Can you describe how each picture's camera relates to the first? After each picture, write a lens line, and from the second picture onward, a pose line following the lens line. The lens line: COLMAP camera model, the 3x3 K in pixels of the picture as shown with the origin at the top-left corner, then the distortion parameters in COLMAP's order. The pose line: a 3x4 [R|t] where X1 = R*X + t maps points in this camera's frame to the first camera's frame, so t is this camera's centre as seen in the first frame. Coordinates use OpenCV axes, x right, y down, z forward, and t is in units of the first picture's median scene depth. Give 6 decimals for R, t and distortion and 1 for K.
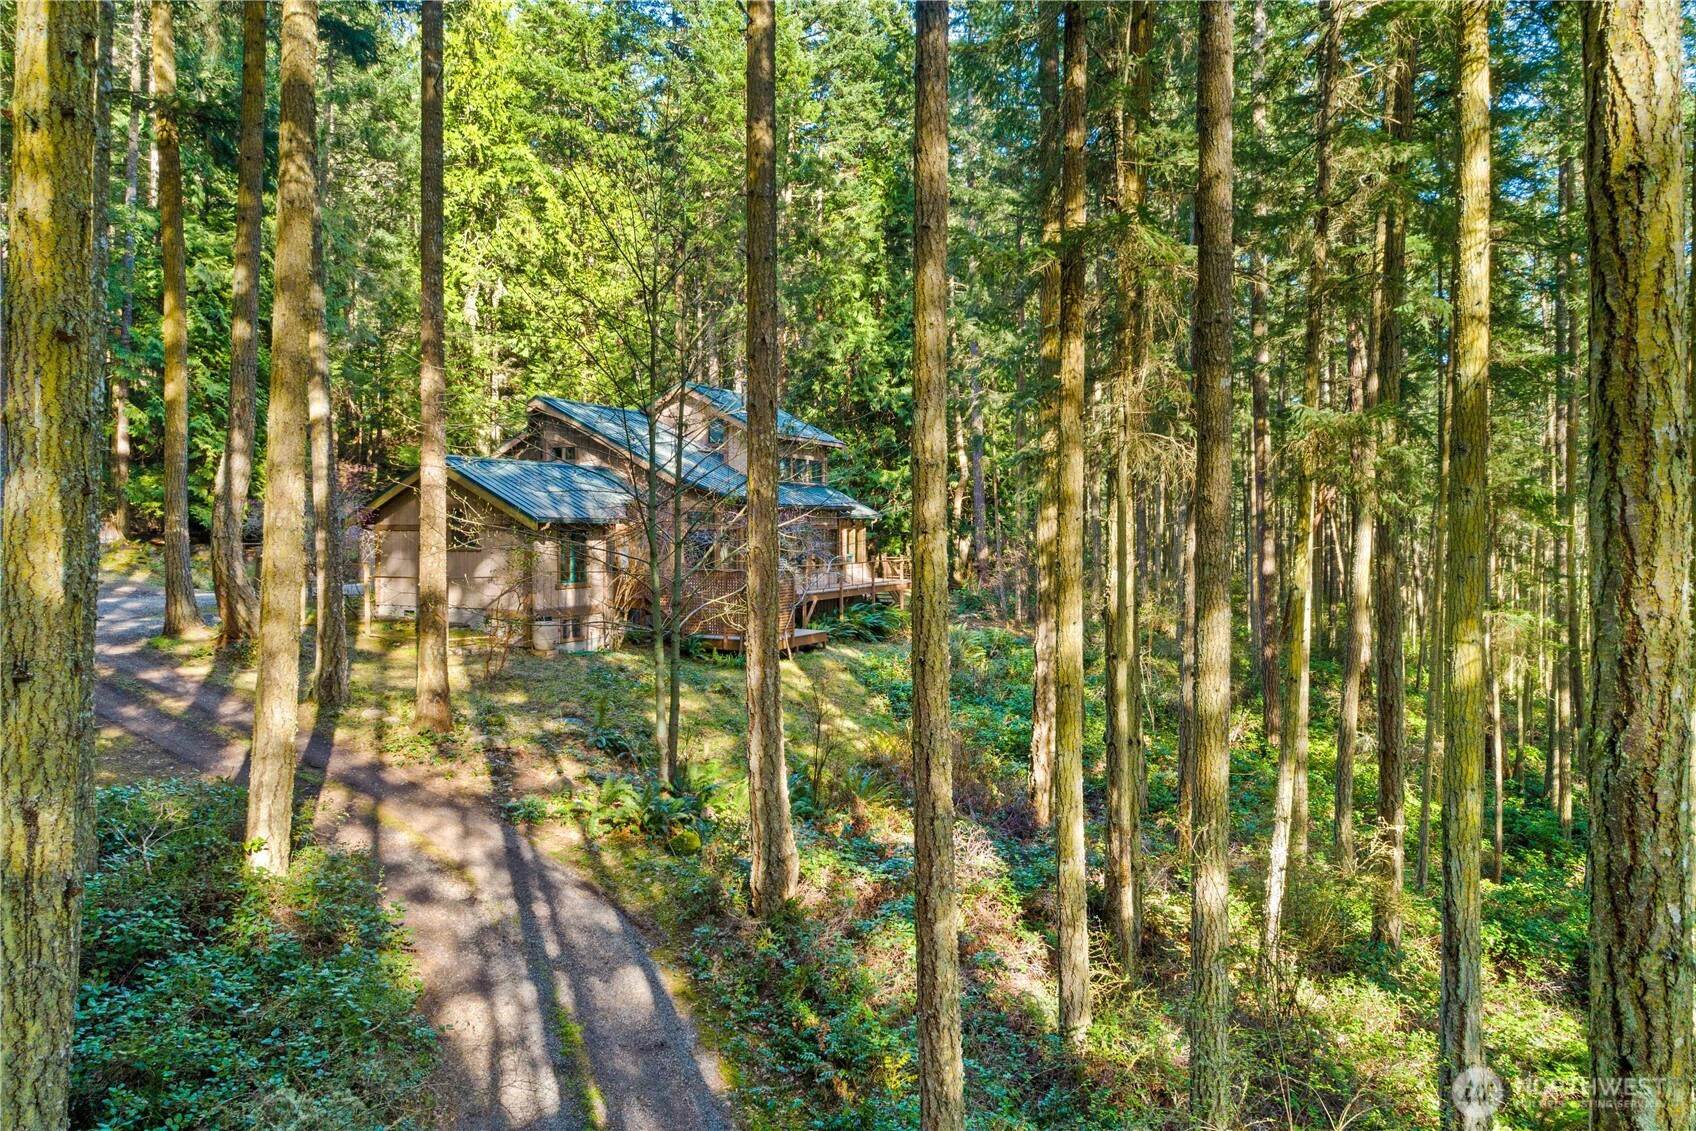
lens RADIAL K [[1176.8, 0, 848.0], [0, 1176.8, 565.5], [0, 0, 1]] dist [0.029974, 0.000498]
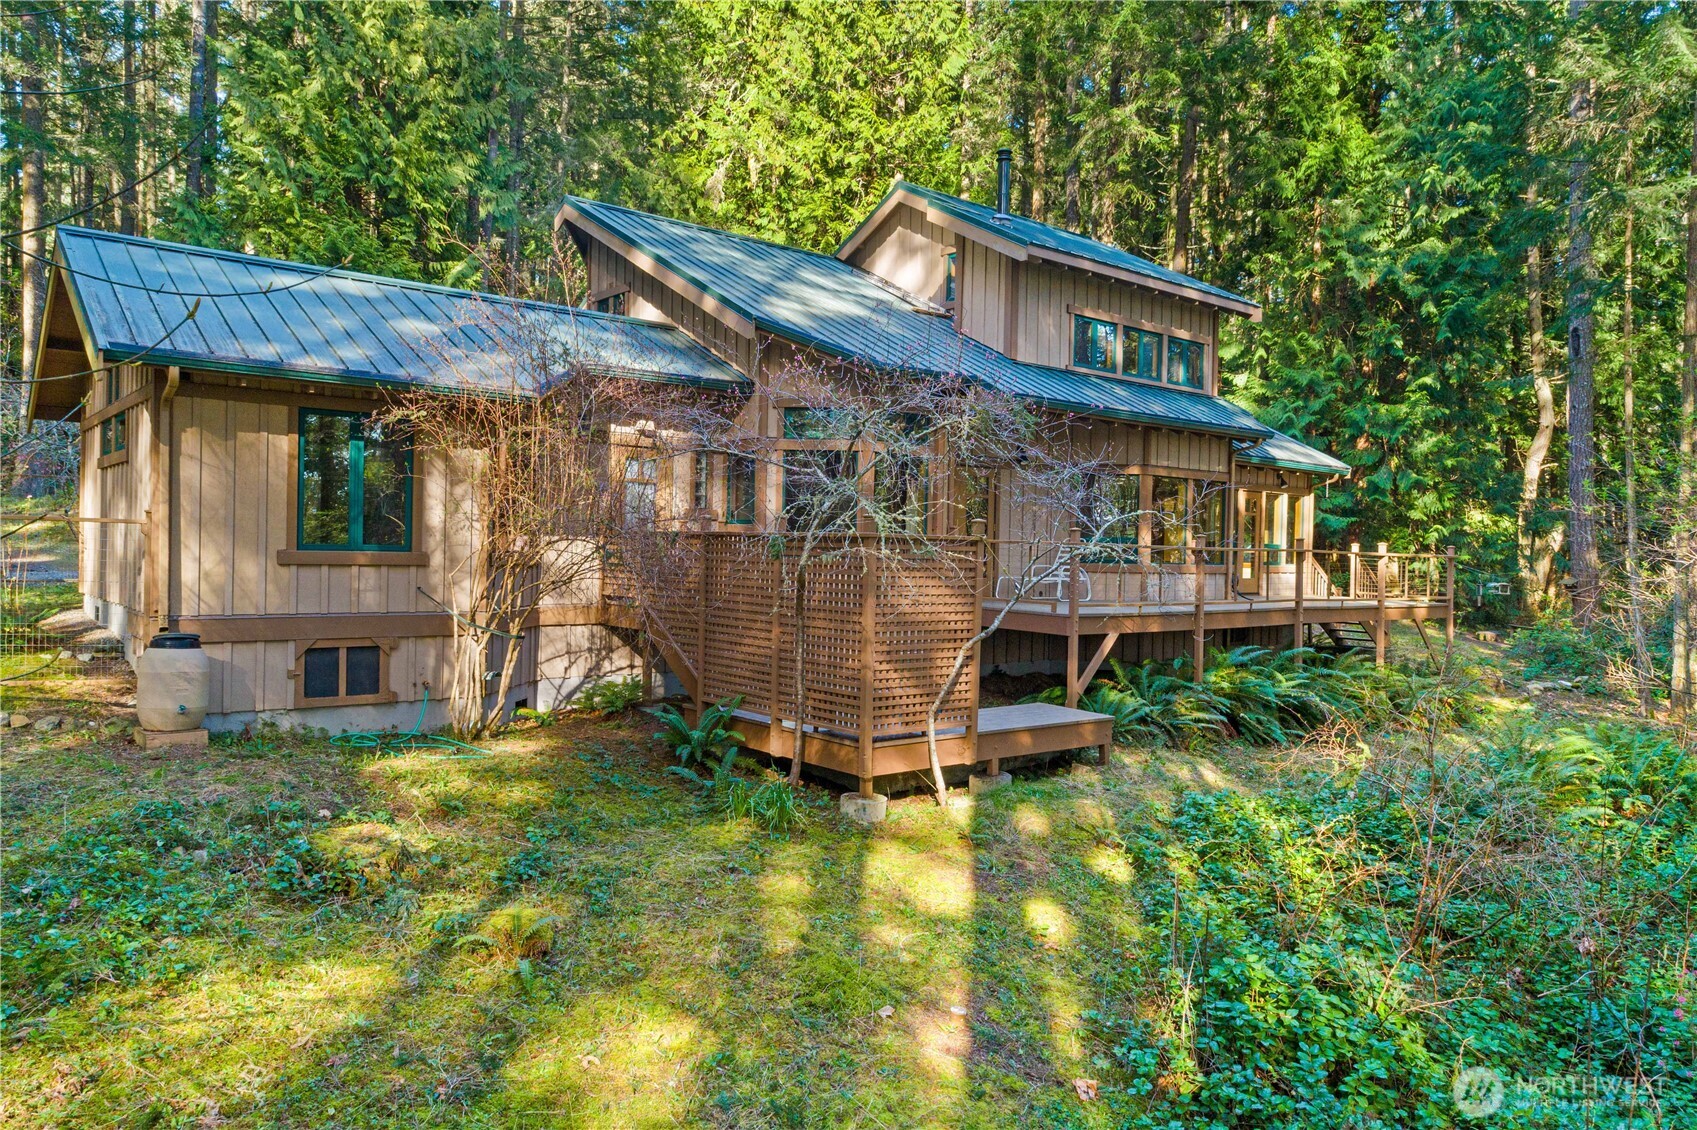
lens RADIAL K [[1177.5, 0, 848.5], [0, 1177.5, 565.0], [0, 0, 1]] dist [0.029974, 0.000498]
pose [[0.908502, 0.022604, -0.417269, 0.045337], [-0.029201, 0.999529, -0.009432, 0.009310], [0.416860, 0.020754, 0.908734, 0.456480]]
